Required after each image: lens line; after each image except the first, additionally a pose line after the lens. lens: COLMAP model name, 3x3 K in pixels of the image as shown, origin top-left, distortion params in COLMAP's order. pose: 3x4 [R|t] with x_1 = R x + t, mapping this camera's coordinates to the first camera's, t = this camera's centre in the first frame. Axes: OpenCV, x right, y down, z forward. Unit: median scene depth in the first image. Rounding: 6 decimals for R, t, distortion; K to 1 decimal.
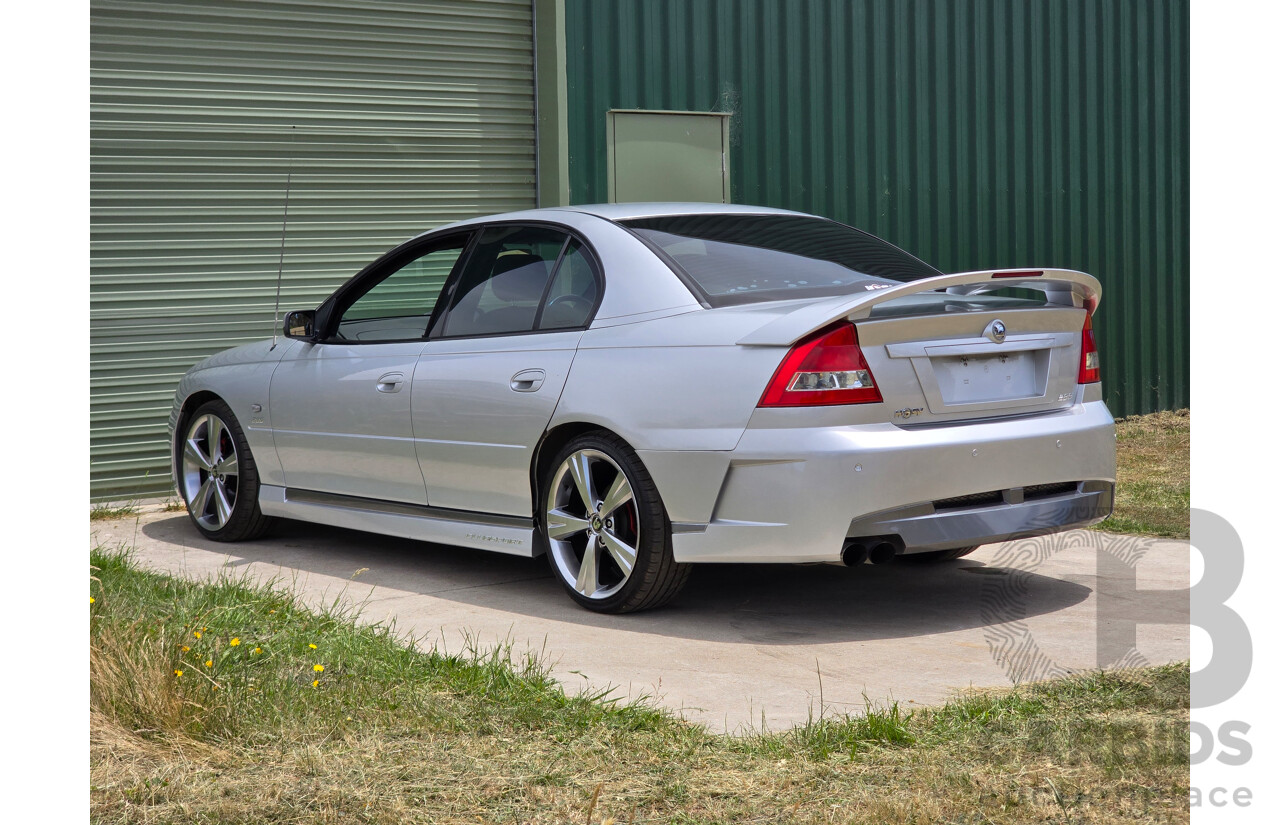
lens RADIAL K [[1968.1, 0, 641.7], [0, 1968.1, 408.0], [0, 0, 1]] dist [-0.022000, 0.000000]
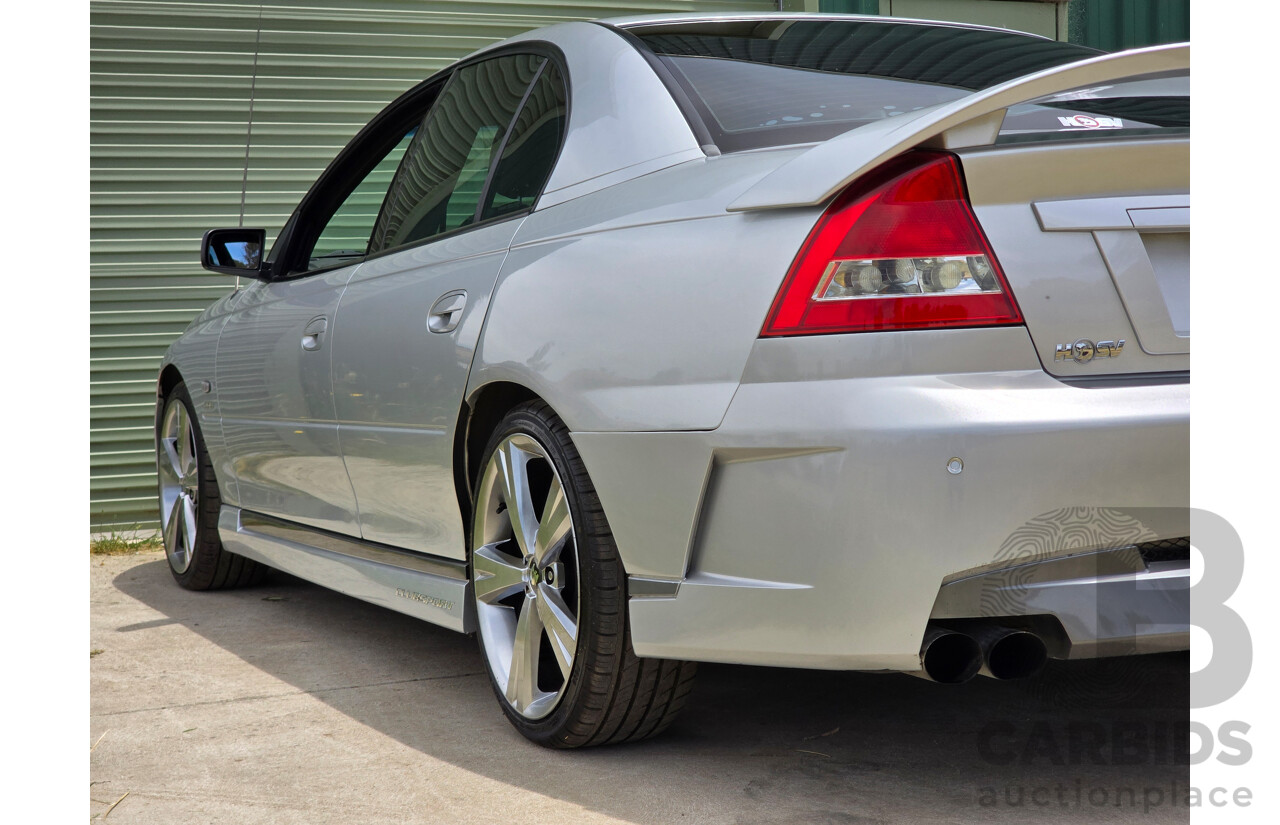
lens RADIAL K [[1968.1, 0, 689.4], [0, 1968.1, 411.3], [0, 0, 1]] dist [-0.022000, 0.000000]
pose [[0.972739, 0.009179, -0.231723, 0.145090], [-0.015791, 0.999519, -0.026696, 0.028962], [0.231366, 0.029628, 0.972415, 0.508374]]
